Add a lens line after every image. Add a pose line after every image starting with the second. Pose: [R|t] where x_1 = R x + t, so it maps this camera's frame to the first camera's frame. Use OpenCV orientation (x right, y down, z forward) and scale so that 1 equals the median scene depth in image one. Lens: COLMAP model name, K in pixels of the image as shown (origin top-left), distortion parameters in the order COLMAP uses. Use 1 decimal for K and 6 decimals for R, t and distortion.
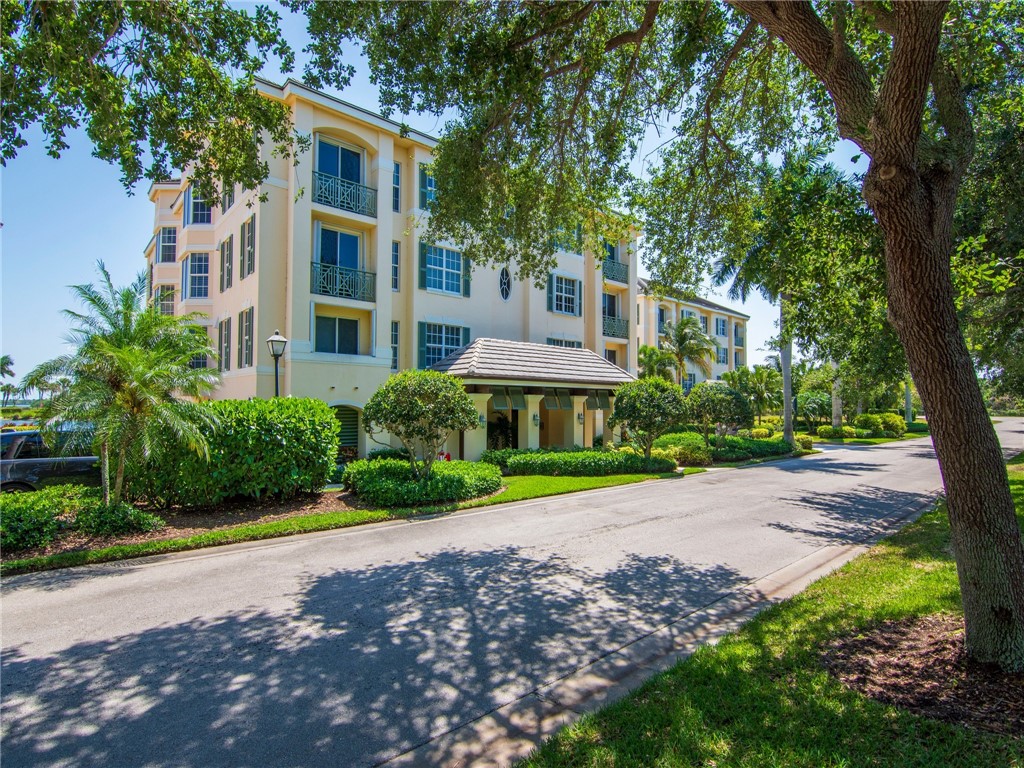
lens RADIAL K [[525.8, 0, 514.9], [0, 525.8, 386.6], [0, 0, 1]] dist [0.000170, -0.000962]
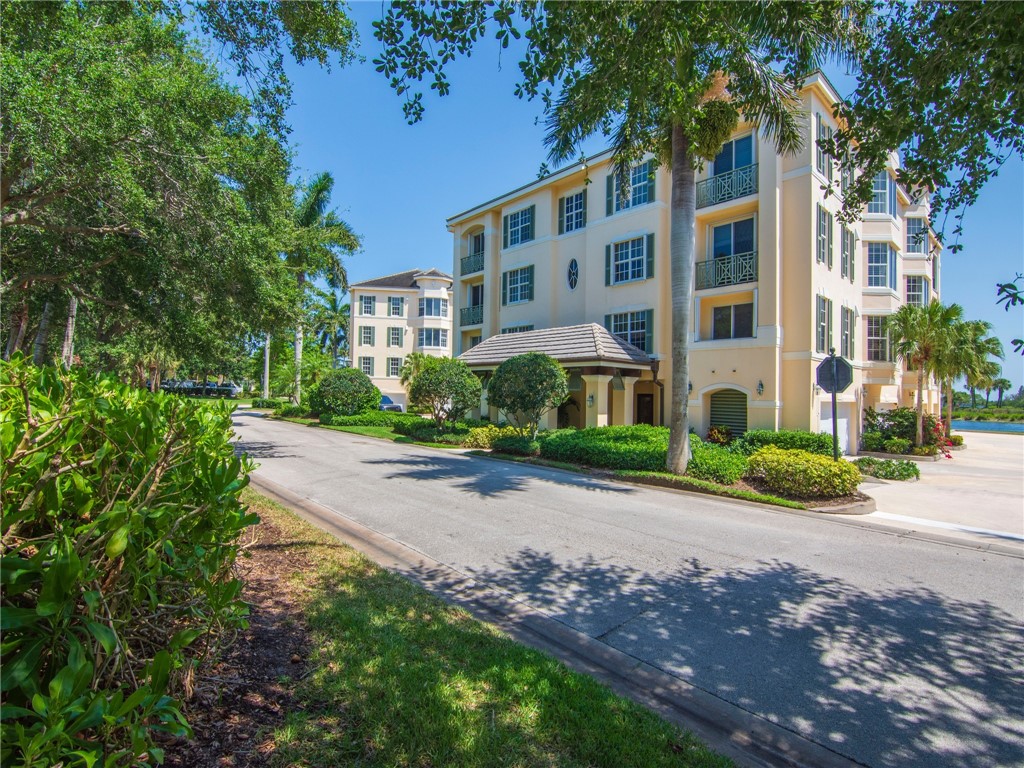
lens RADIAL K [[496.9, 0, 515.0], [0, 496.9, 385.2], [0, 0, 1]] dist [-0.000945, 0.002841]
pose [[0.000395, -0.011317, -0.999936, 0.769564], [0.027166, 0.999567, -0.011302, 0.031907], [0.999631, -0.027160, 0.000702, 0.669569]]
